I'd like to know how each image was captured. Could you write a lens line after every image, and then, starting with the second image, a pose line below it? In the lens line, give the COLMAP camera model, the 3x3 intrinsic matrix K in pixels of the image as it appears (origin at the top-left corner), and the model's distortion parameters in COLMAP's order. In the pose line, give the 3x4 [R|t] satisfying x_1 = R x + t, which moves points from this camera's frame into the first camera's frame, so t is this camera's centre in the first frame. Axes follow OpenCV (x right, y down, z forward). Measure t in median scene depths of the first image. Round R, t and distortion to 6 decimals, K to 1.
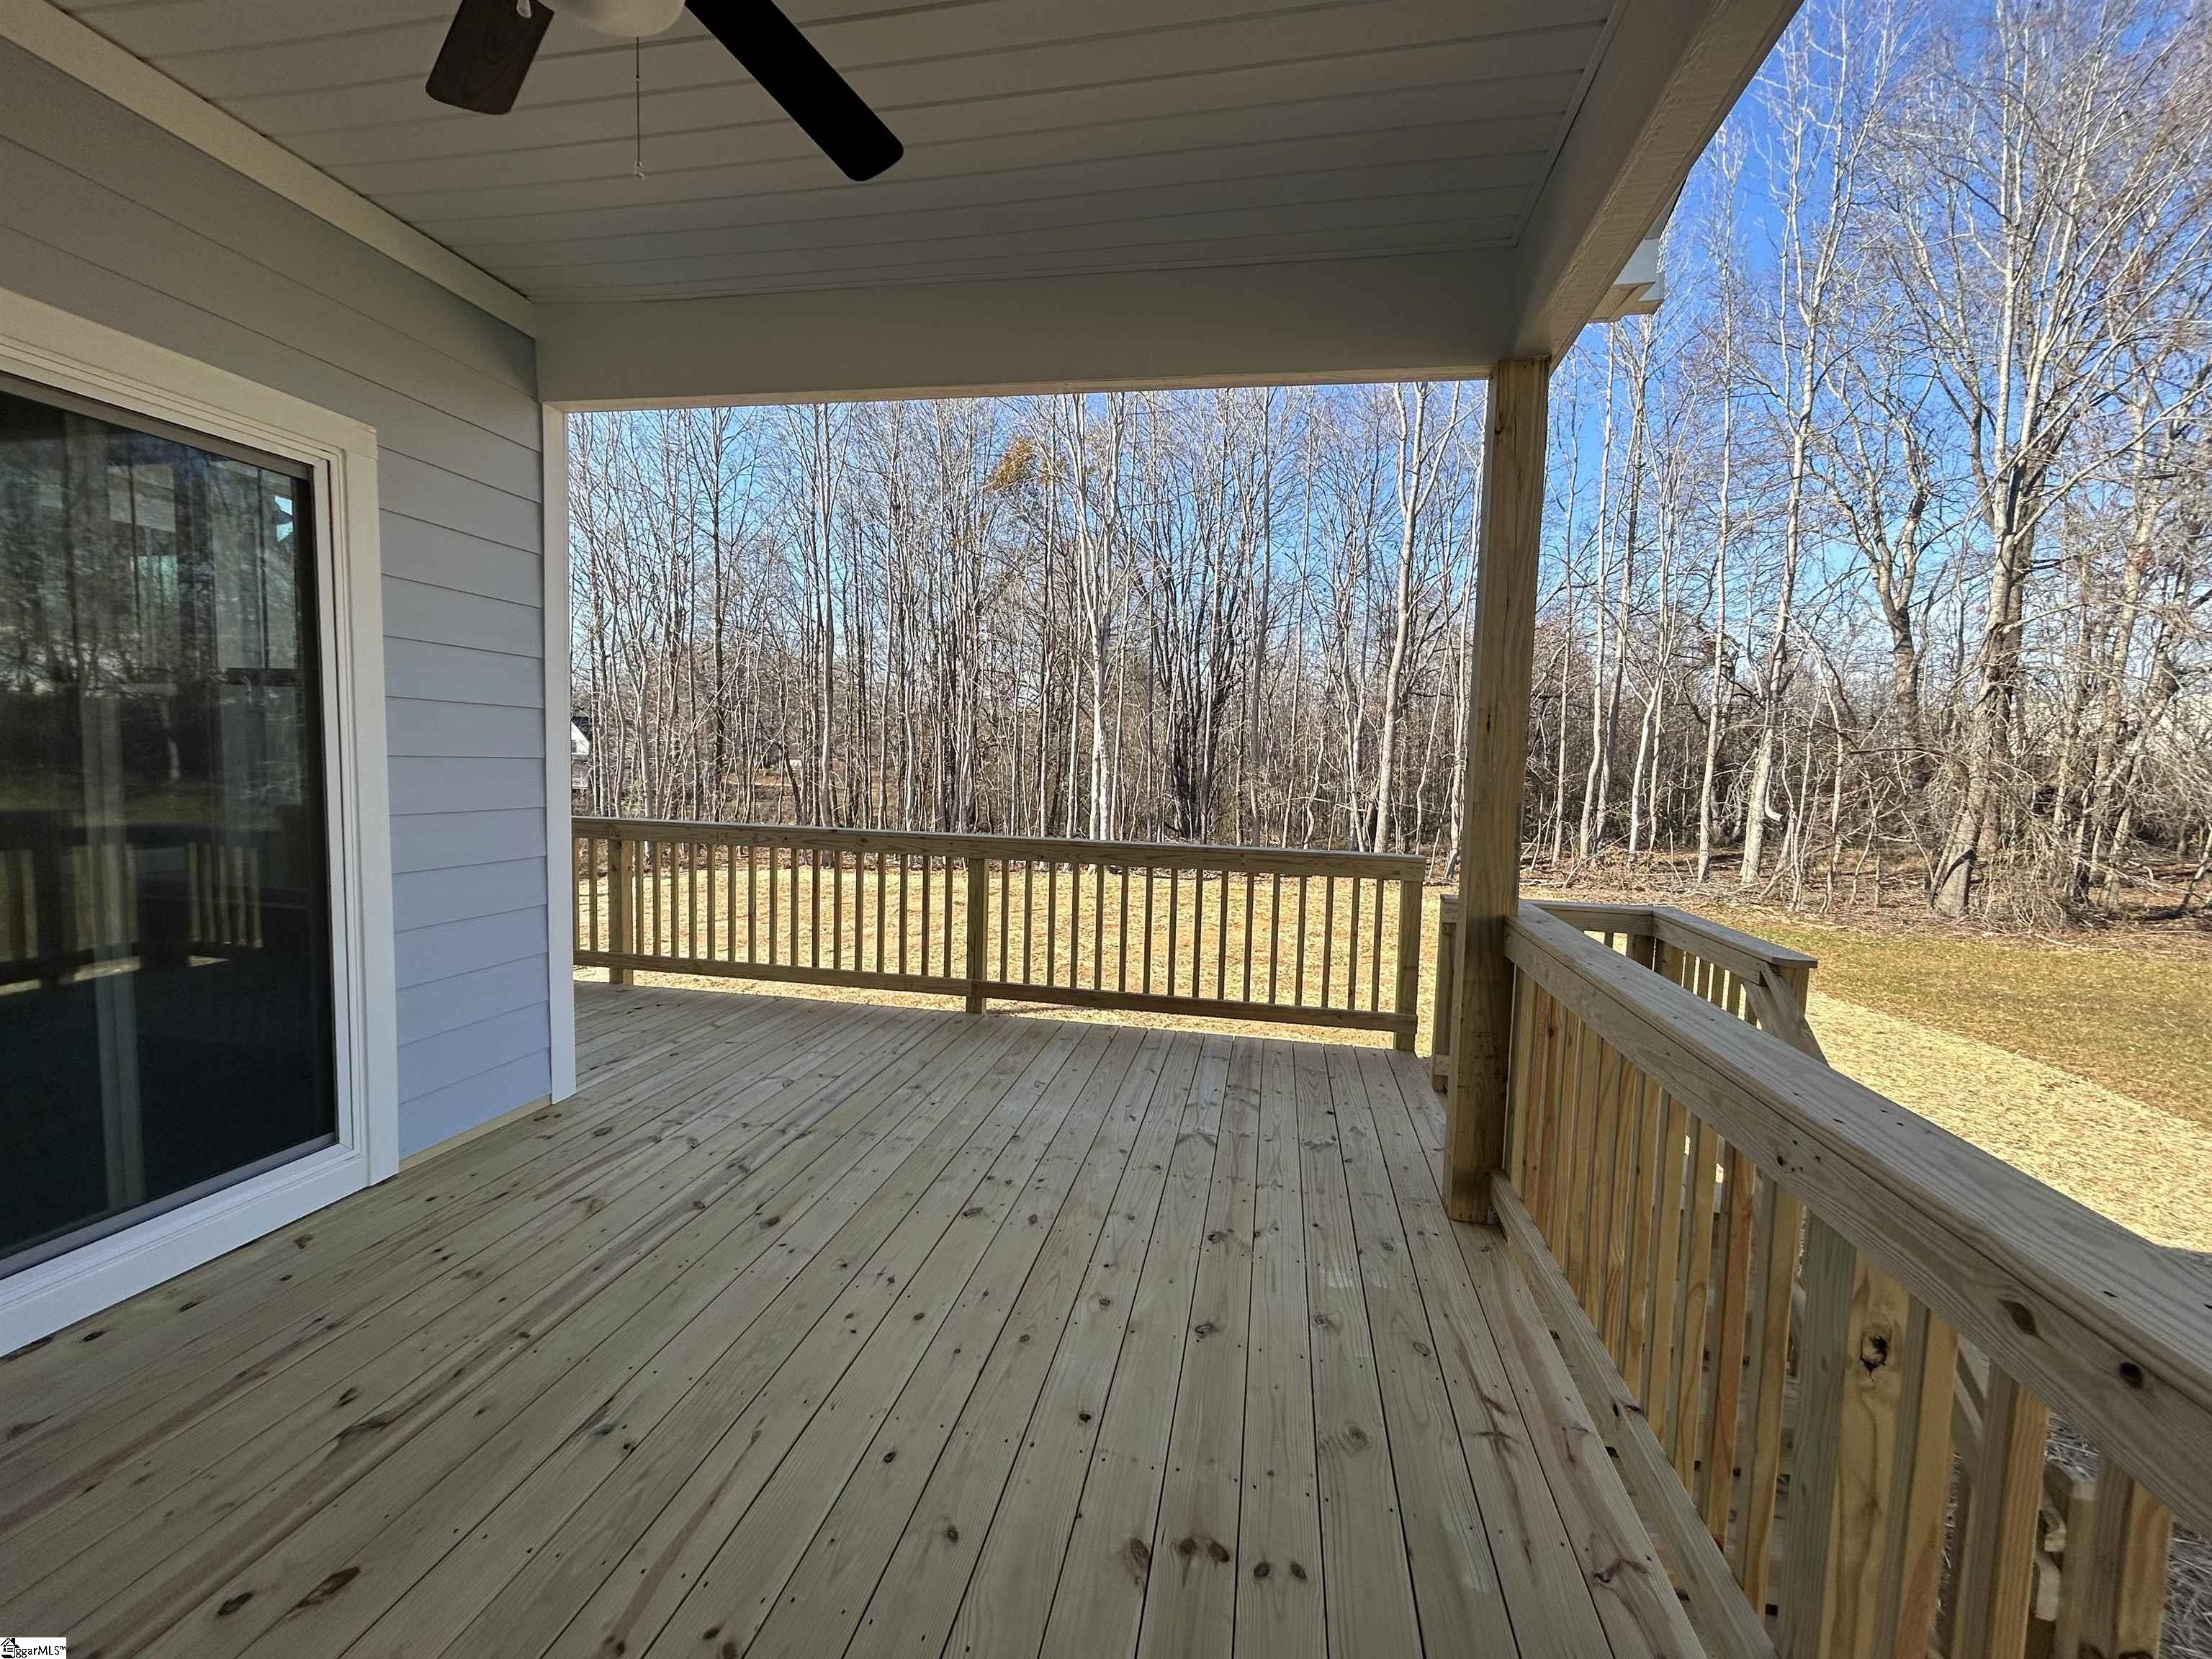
lens RADIAL K [[883.0, 0, 1115.2], [0, 883.0, 826.0], [0, 0, 1]] dist [0.000475, -0.000569]
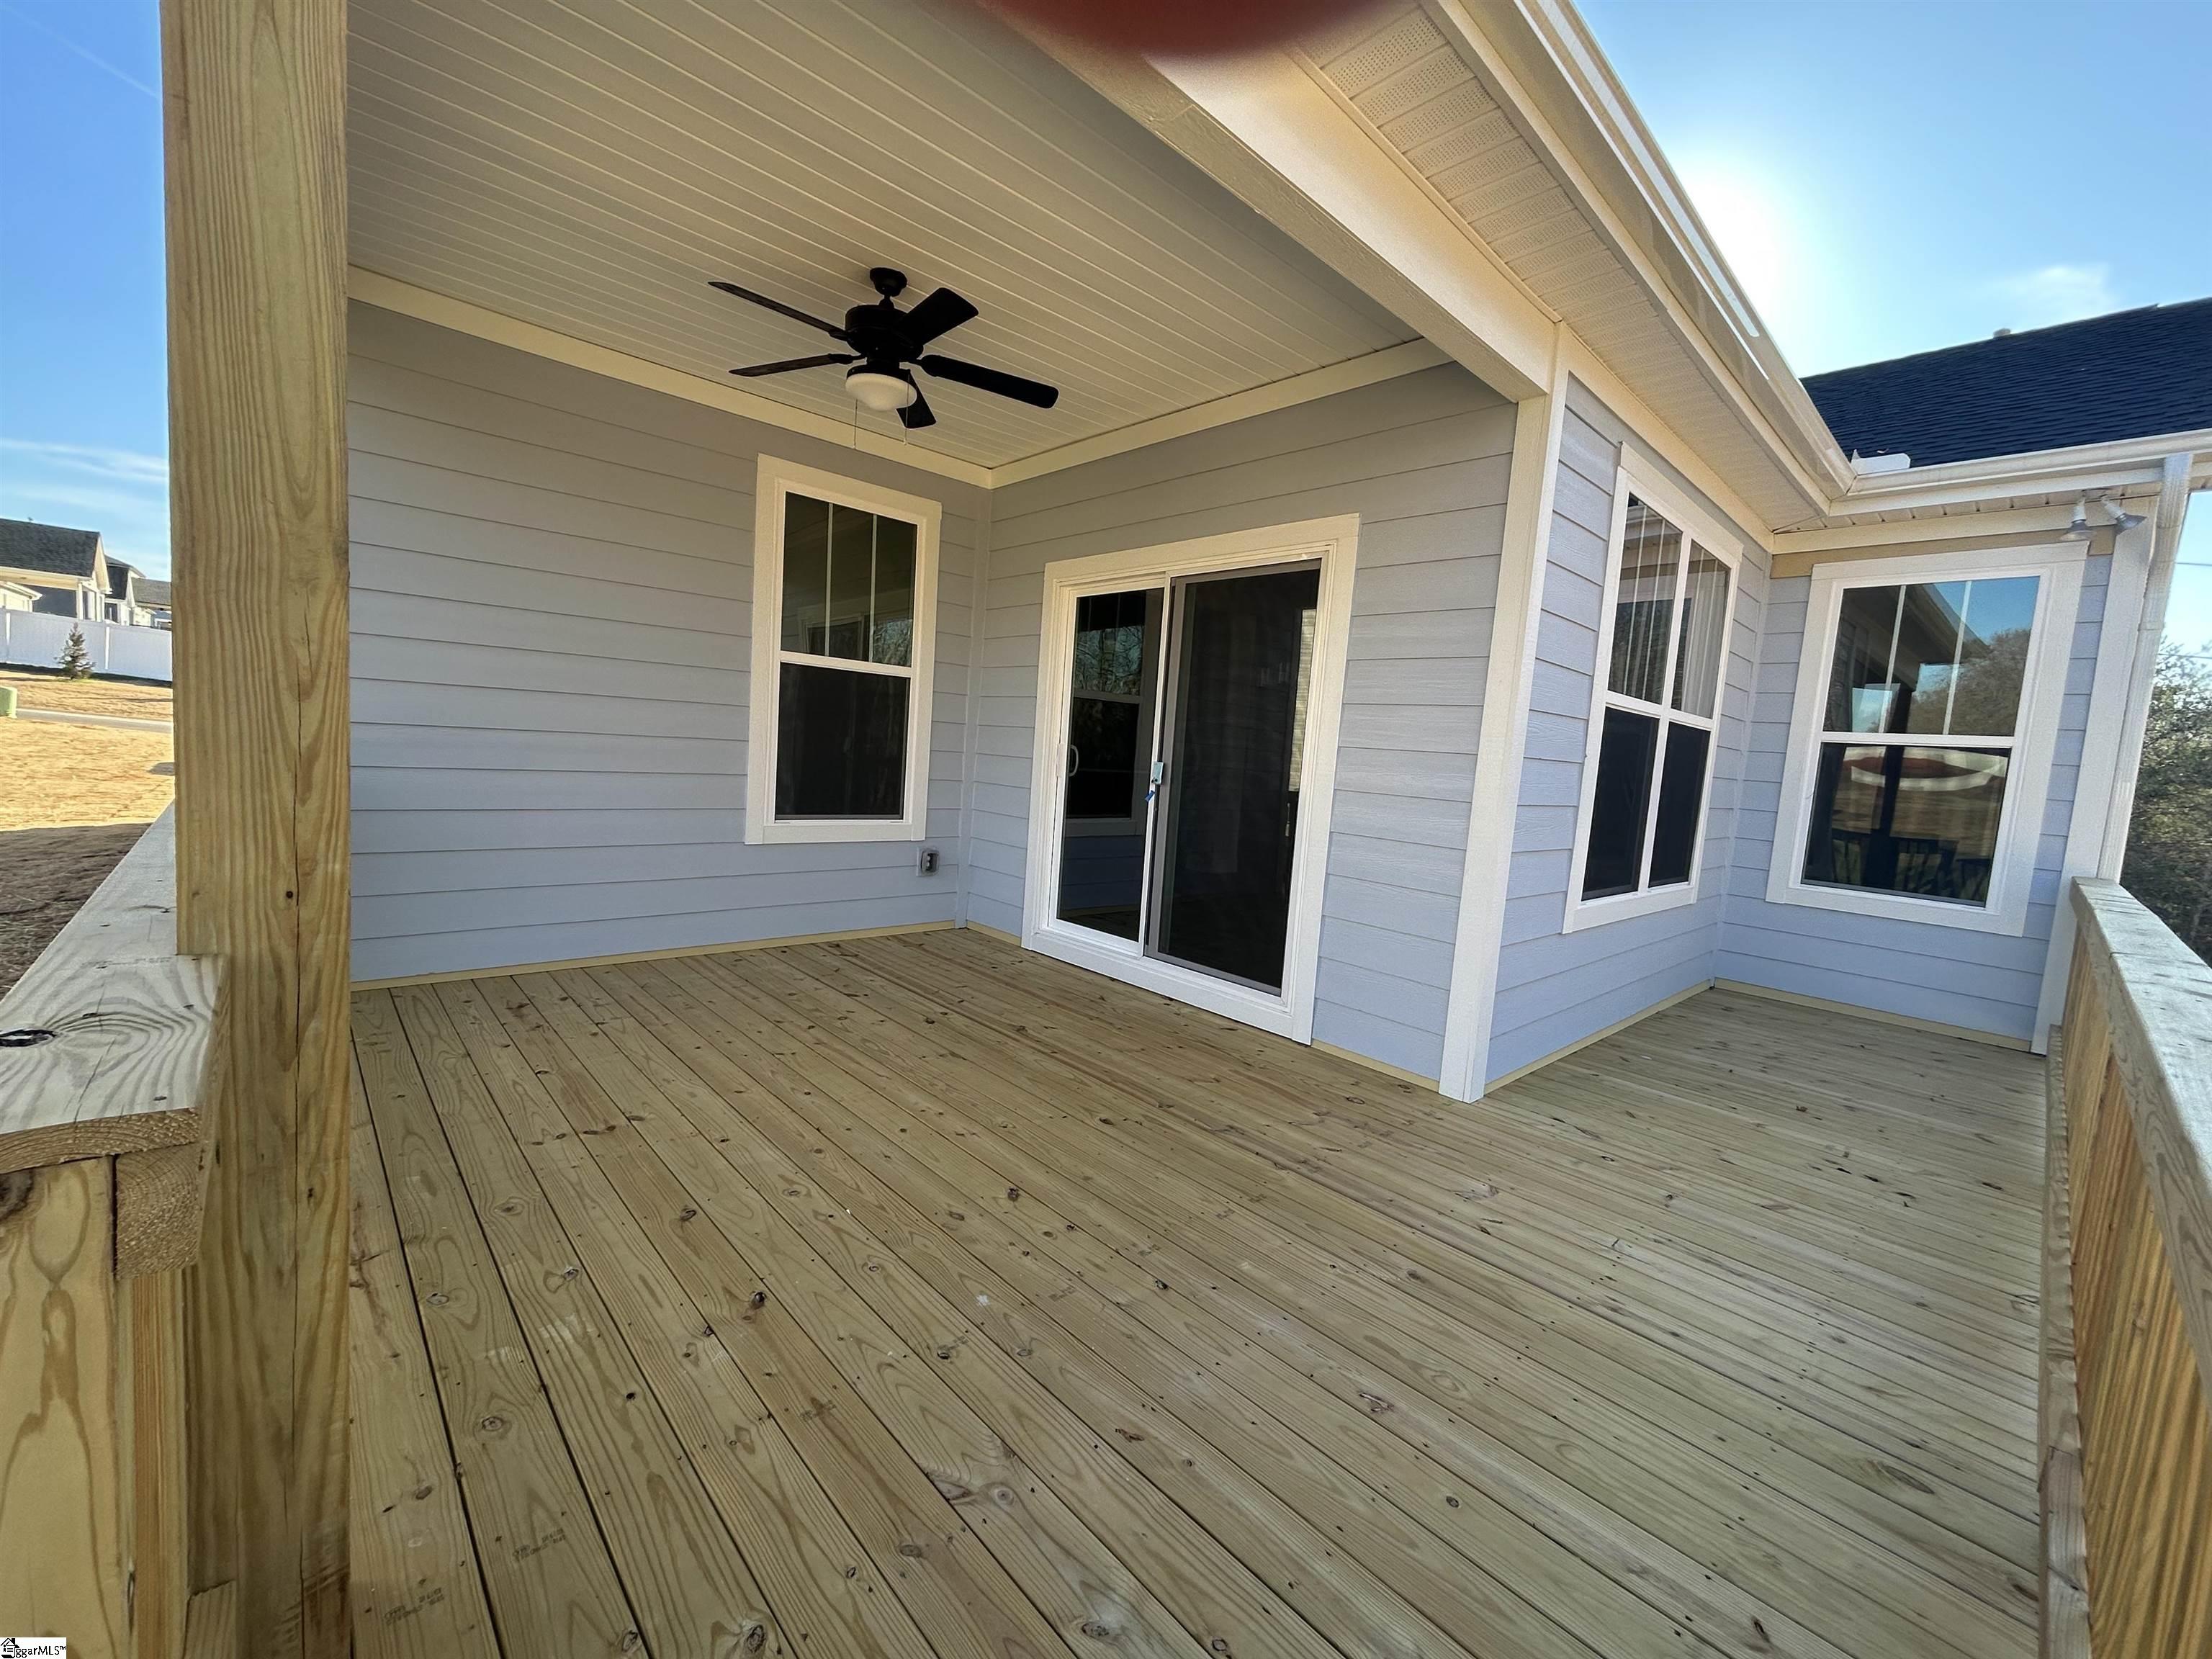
lens RADIAL K [[883.0, 0, 1115.2], [0, 883.0, 826.0], [0, 0, 1]] dist [0.000475, -0.000569]
pose [[-0.580187, 0.003075, -0.814477, 0.082801], [-0.147490, 0.983064, 0.108774, -0.009410], [0.801018, 0.183237, -0.569908, 0.240443]]
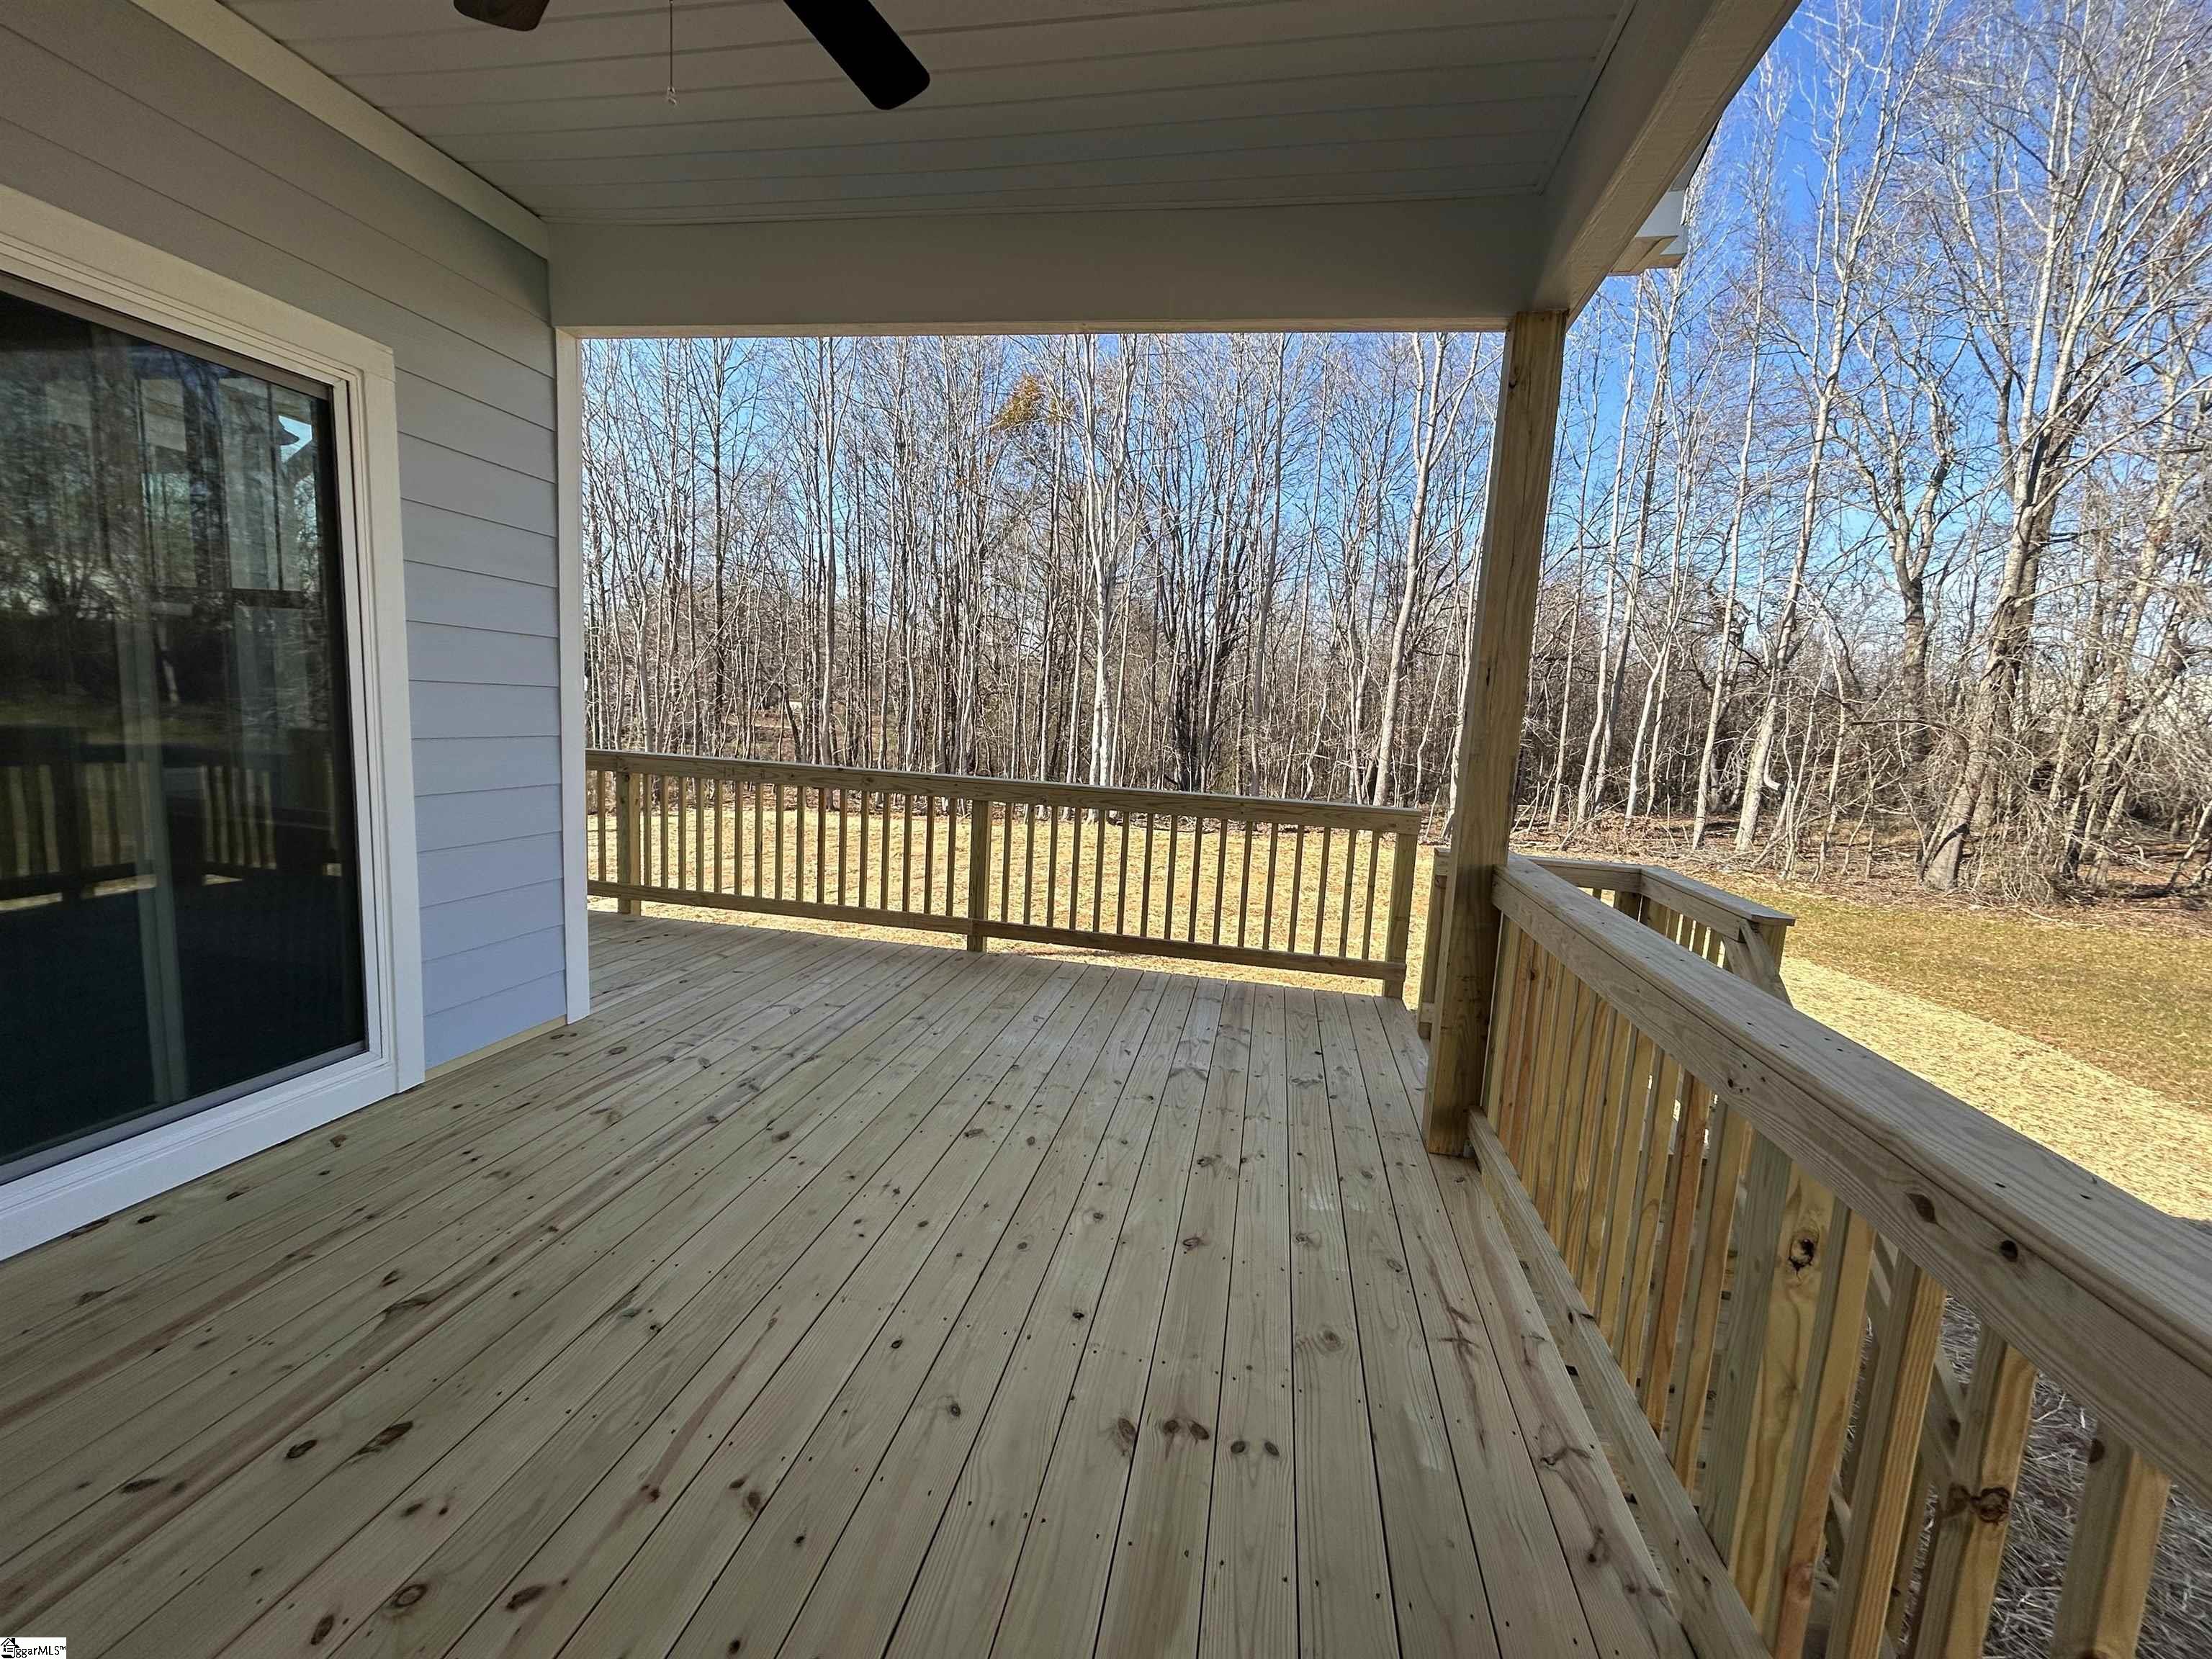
lens RADIAL K [[883.0, 0, 1115.2], [0, 883.0, 826.0], [0, 0, 1]] dist [0.000475, -0.000569]
pose [[0.999609, 0.027862, 0.002152, -0.000886], [-0.027937, 0.998125, 0.054463, 0.001738], [-0.000630, -0.054502, 0.998513, -0.004359]]
